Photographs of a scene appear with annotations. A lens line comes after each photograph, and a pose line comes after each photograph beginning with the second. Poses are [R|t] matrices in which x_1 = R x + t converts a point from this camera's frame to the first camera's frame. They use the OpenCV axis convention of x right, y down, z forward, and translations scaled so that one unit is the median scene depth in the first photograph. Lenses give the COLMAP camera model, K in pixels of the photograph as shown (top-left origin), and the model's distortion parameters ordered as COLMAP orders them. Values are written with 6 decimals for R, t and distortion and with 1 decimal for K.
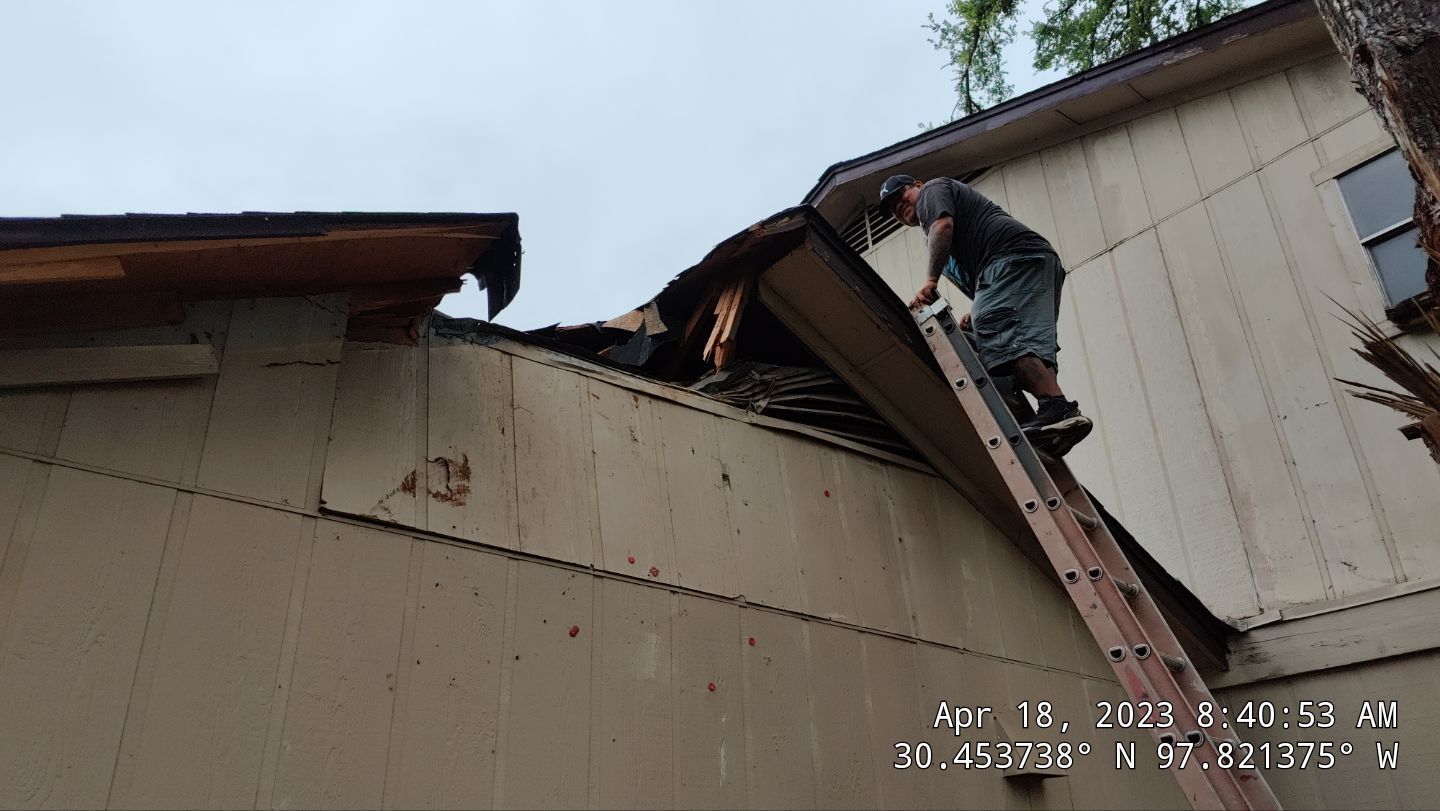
lens RADIAL K [[1008.7, 0, 714.5], [0, 1008.7, 421.9], [0, 0, 1]] dist [0.013356, -0.003645]
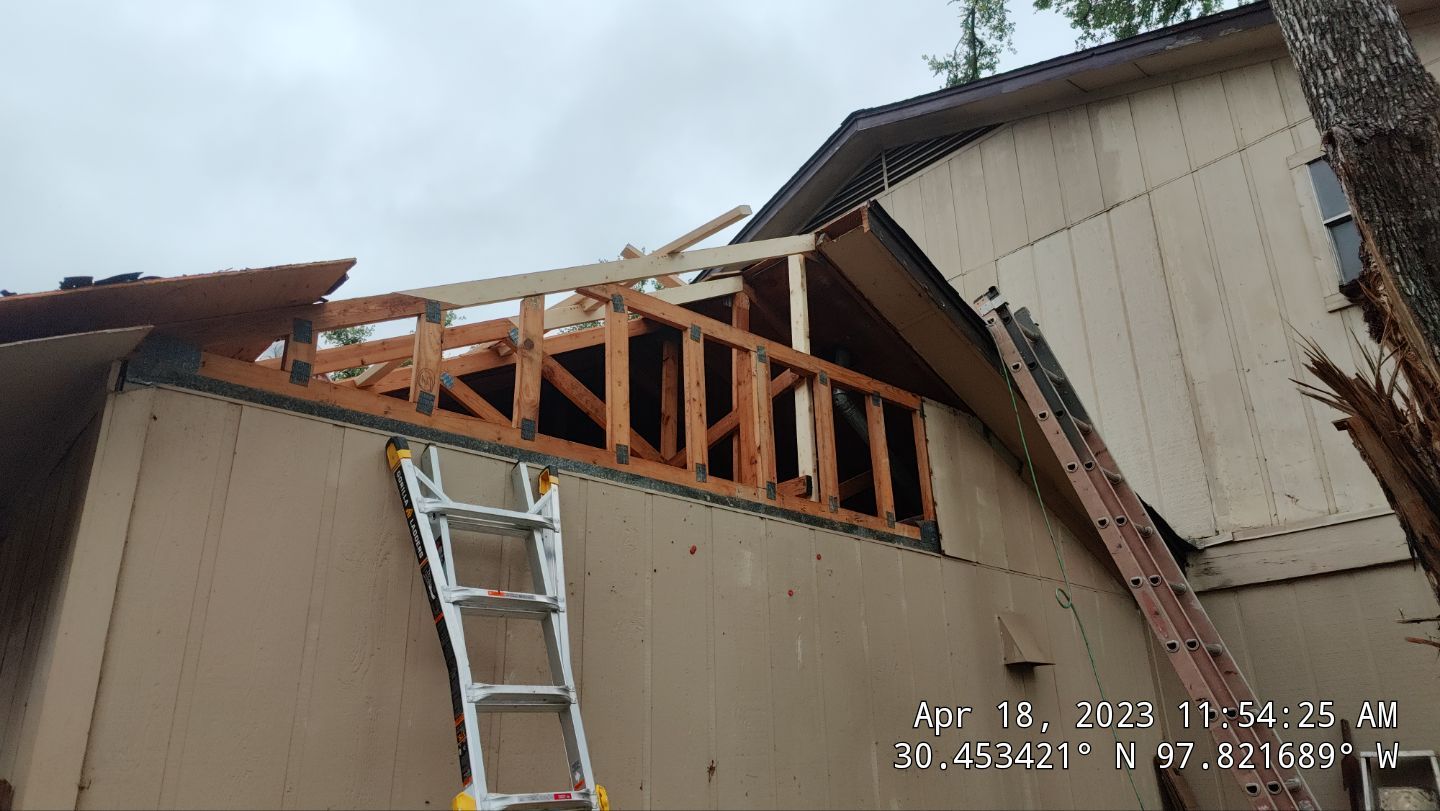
lens RADIAL K [[1008.0, 0, 707.2], [0, 1008.0, 403.0], [0, 0, 1]] dist [0.006050, 0.000492]
pose [[0.999344, 0.024180, 0.026975, -0.092276], [-0.026572, 0.995392, 0.092135, -0.055869], [-0.024623, -0.092791, 0.995381, -0.149939]]
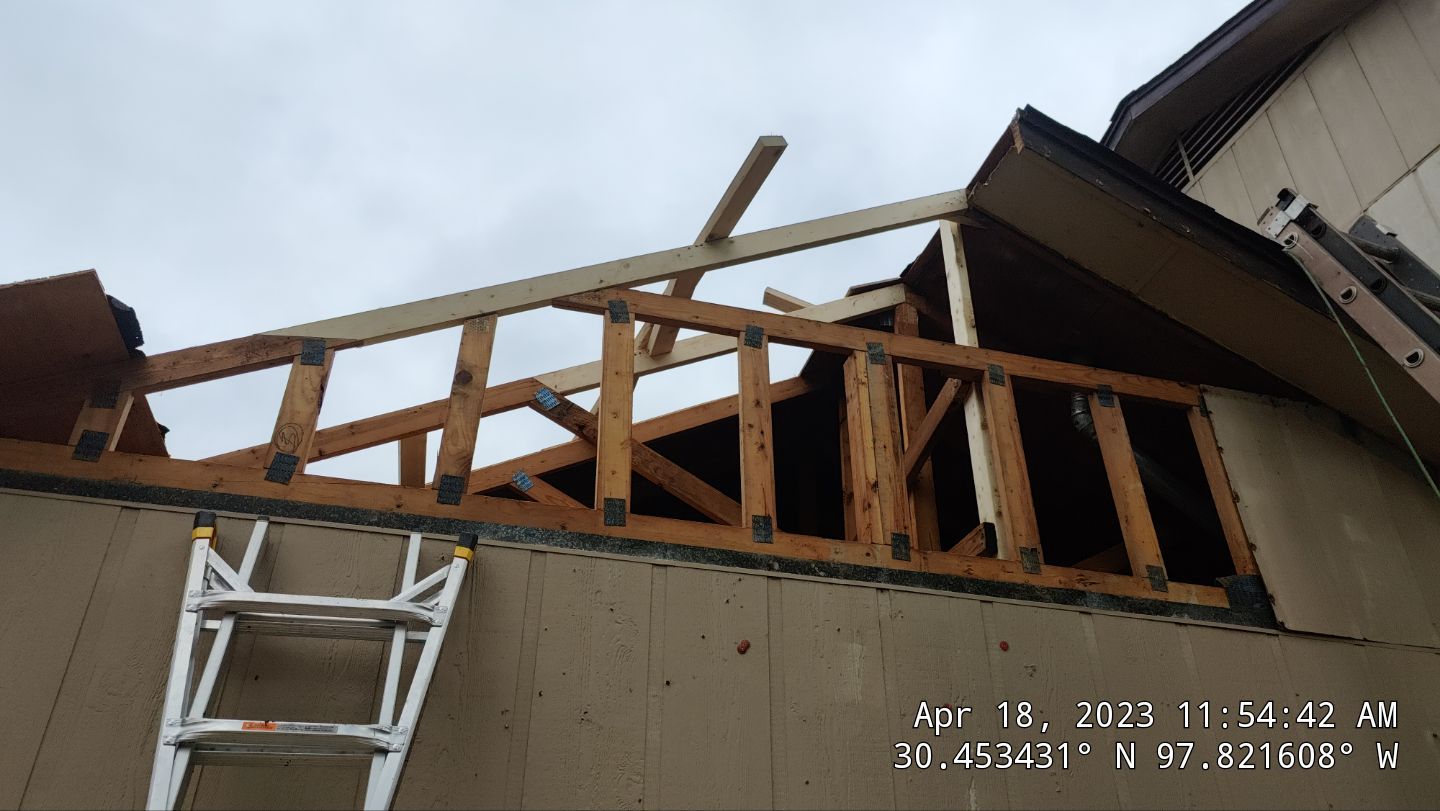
lens RADIAL K [[1000.6, 0, 711.5], [0, 1000.6, 408.6], [0, 0, 1]] dist [0.040535, -0.043439]
pose [[0.912405, -0.180595, -0.367290, 0.095488], [0.151744, 0.982695, -0.106232, 0.058509], [0.380119, 0.041192, 0.924020, 0.139271]]
